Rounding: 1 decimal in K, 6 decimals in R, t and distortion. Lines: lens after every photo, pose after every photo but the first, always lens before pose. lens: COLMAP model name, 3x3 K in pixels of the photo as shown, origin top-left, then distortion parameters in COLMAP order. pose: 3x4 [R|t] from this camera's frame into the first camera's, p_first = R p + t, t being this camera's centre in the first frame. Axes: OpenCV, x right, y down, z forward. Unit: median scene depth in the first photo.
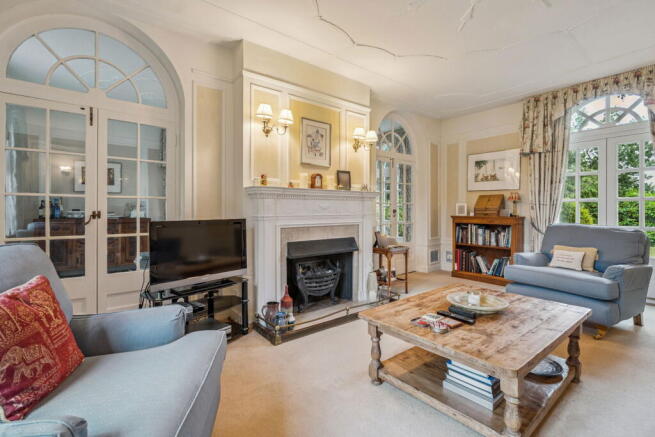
lens RADIAL K [[304.7, 0, 326.2], [0, 304.7, 214.9], [0, 0, 1]] dist [-0.002625, -0.000719]
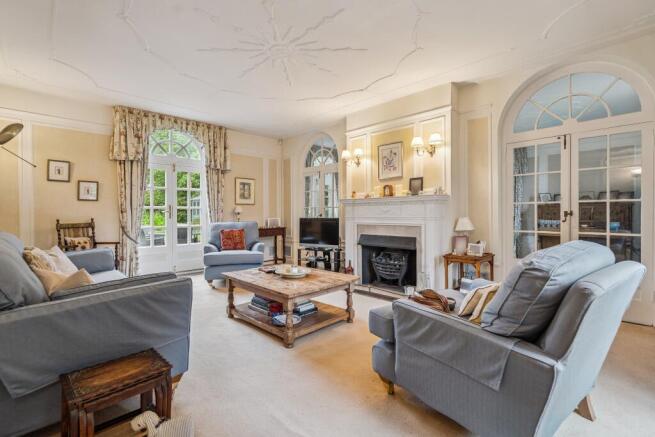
lens RADIAL K [[296.2, 0, 328.2], [0, 296.2, 214.0], [0, 0, 1]] dist [-0.001489, -0.000096]
pose [[0.119892, 0.008931, -0.992747, 1.200082], [-0.002368, 0.999959, 0.008710, -0.021503], [0.992784, 0.001306, 0.119909, 0.596591]]
